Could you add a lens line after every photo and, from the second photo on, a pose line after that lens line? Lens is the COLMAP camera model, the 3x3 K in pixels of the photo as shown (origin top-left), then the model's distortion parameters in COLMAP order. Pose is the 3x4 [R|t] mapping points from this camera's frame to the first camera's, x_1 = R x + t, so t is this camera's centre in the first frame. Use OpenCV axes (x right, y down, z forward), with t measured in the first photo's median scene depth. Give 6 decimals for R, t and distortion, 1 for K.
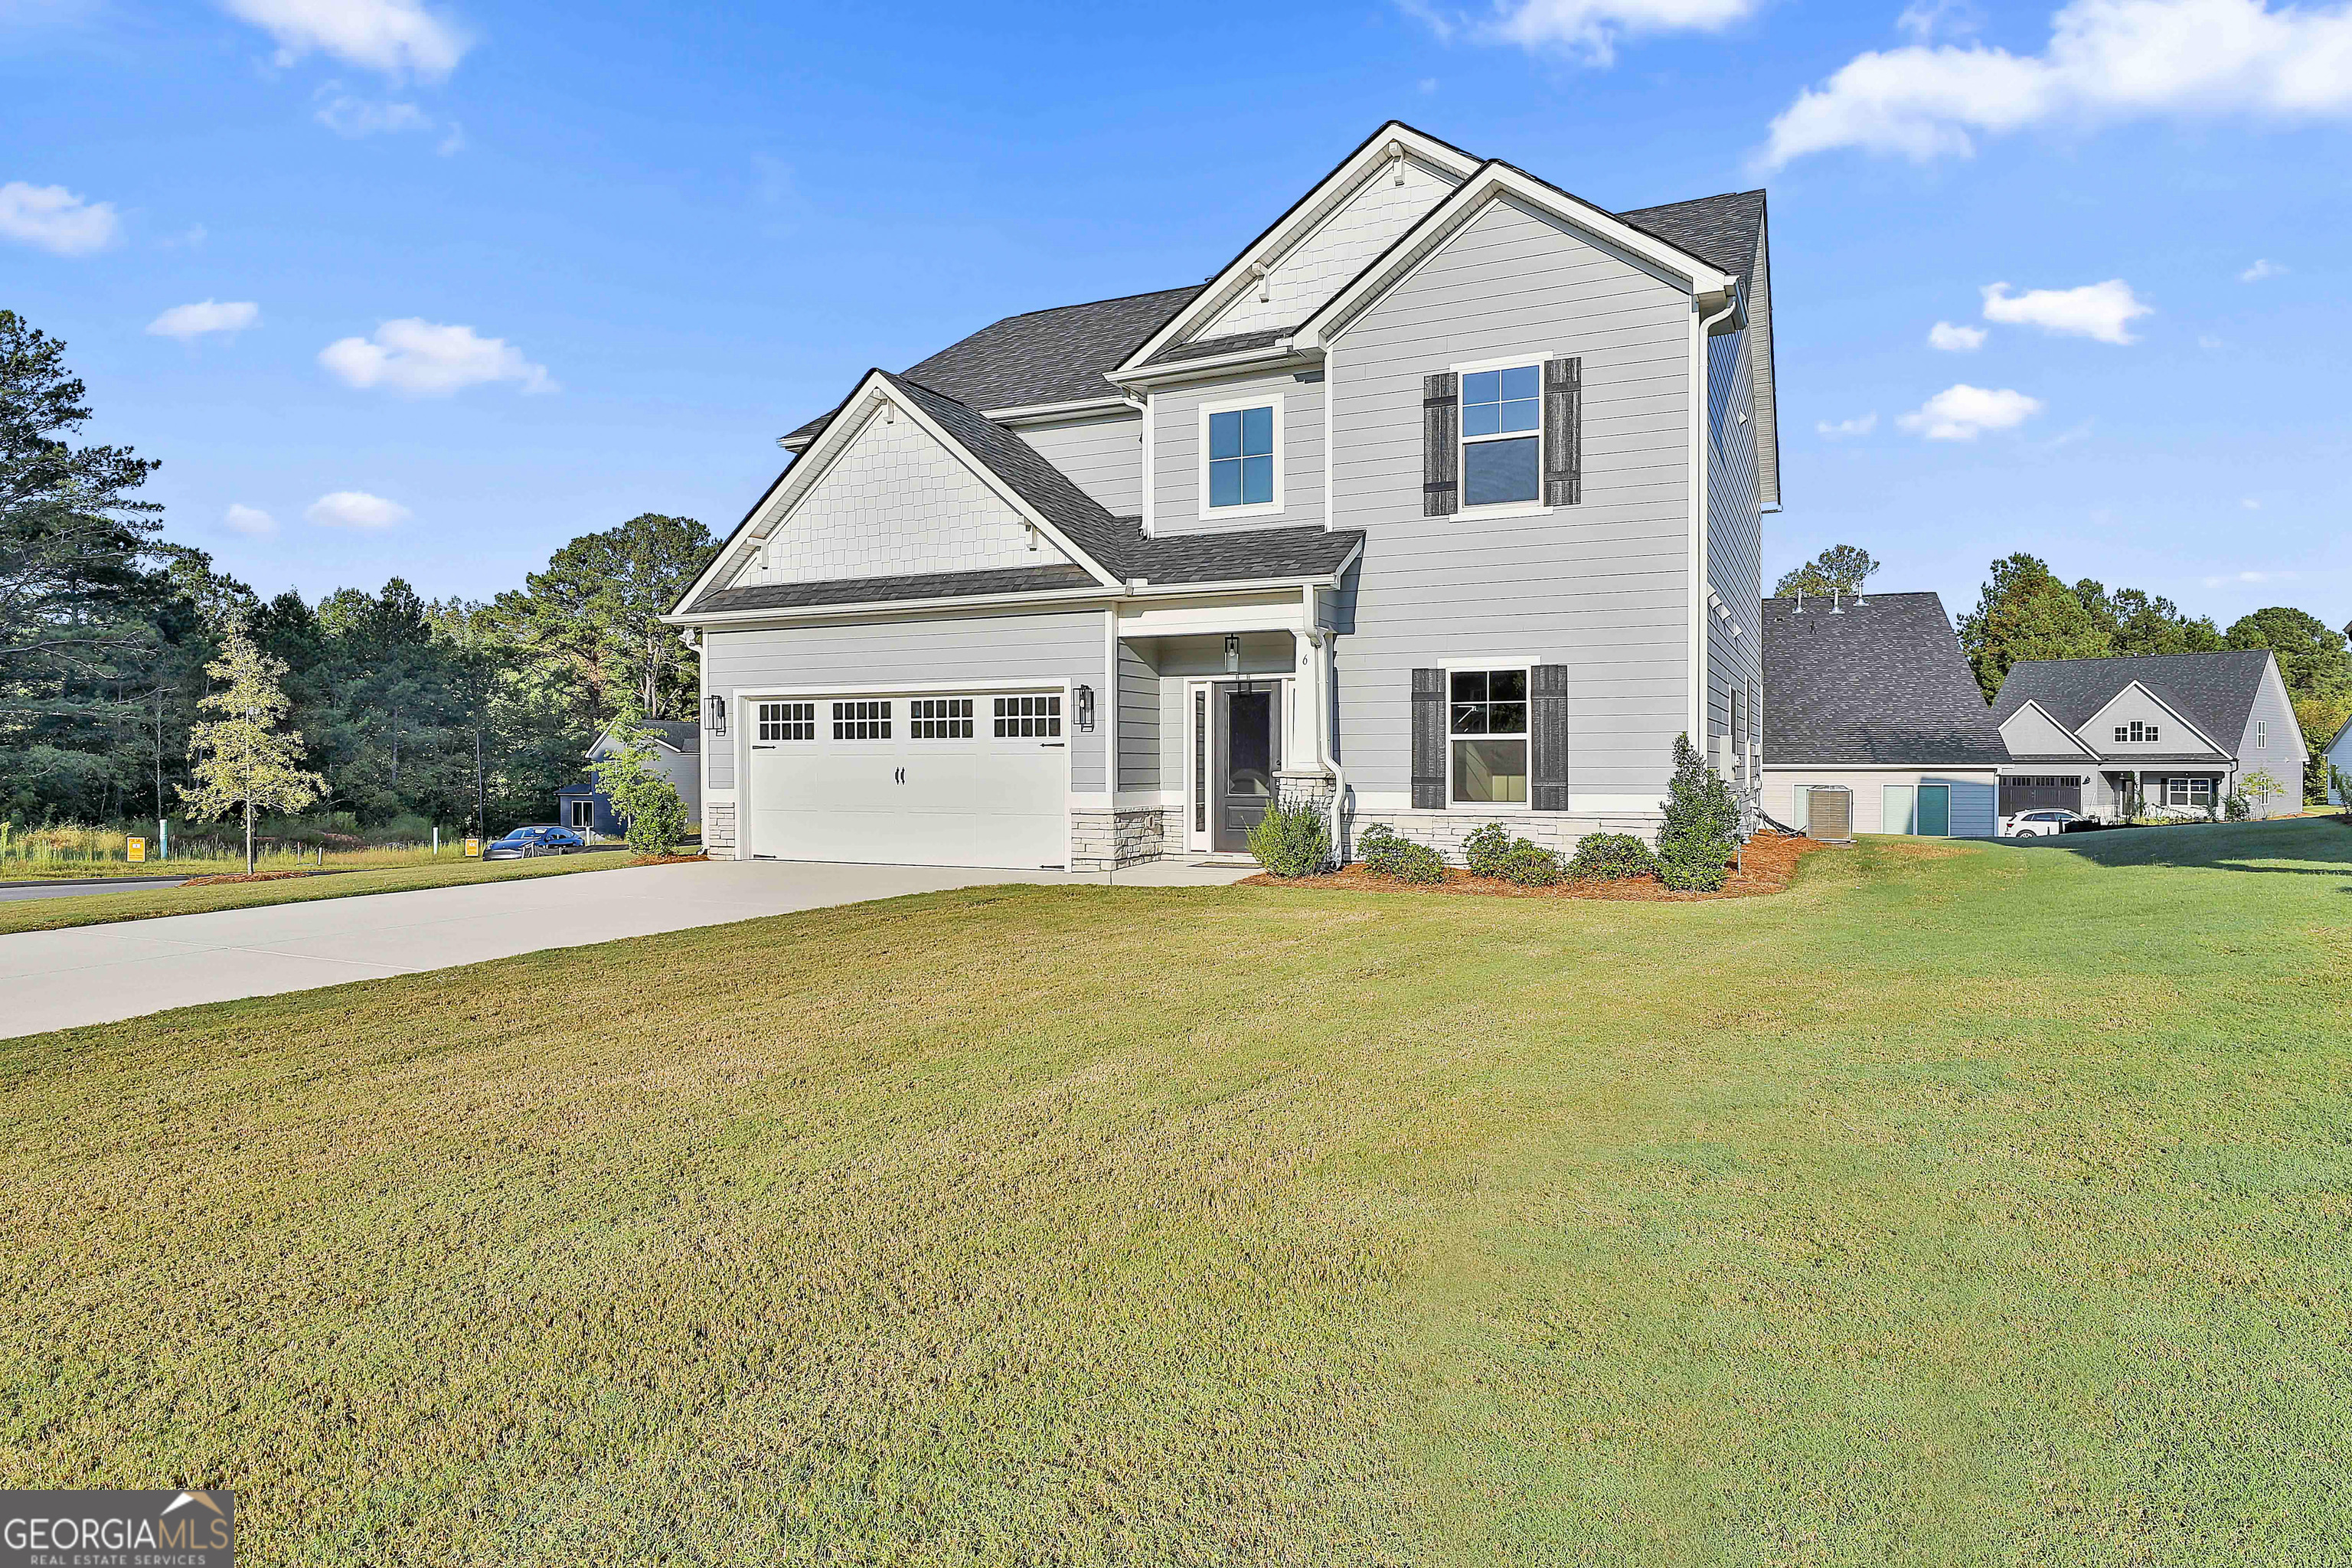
lens RADIAL K [[1353.1, 0, 1176.3], [0, 1353.1, 782.5], [0, 0, 1]] dist [-0.000013, 0.000000]
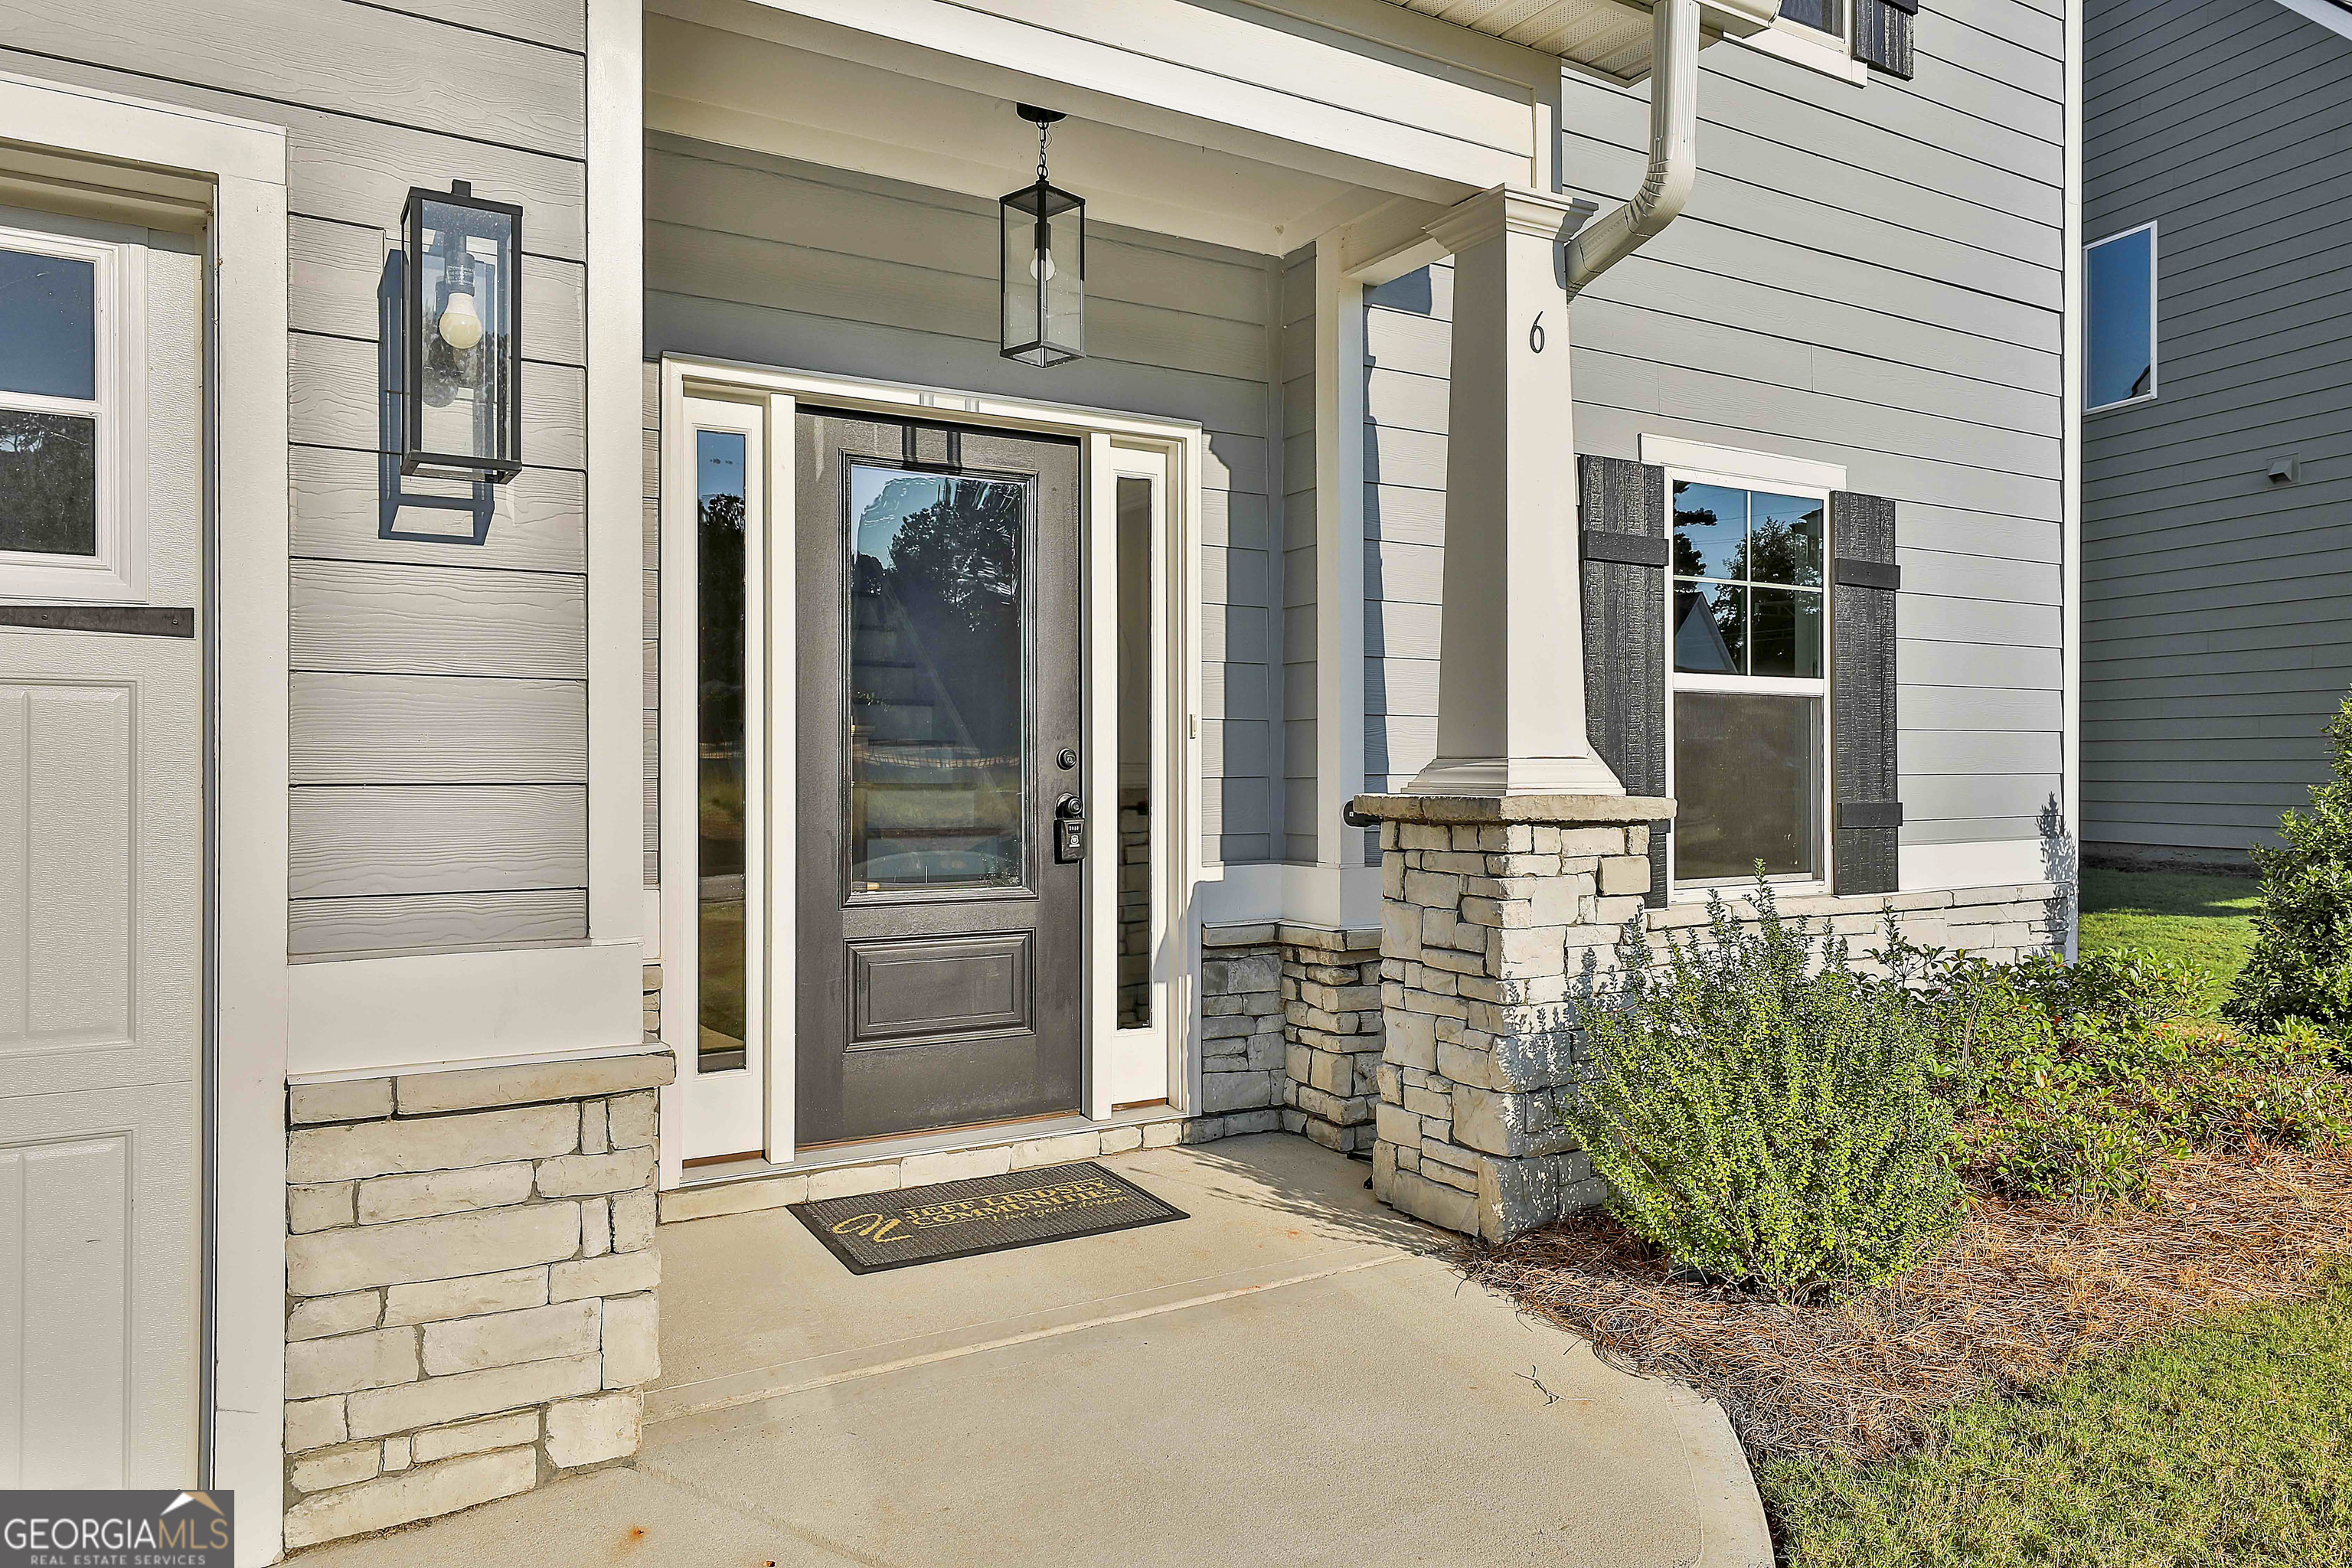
lens RADIAL K [[1512.9, 0, 1175.4], [0, 1512.9, 768.3], [0, 0, 1]] dist [-0.002319, -0.000831]
pose [[0.575514, -0.003604, 0.817784, -0.160090], [0.004819, 0.999988, 0.001016, -0.014072], [-0.817778, 0.003356, 0.575524, 0.891031]]
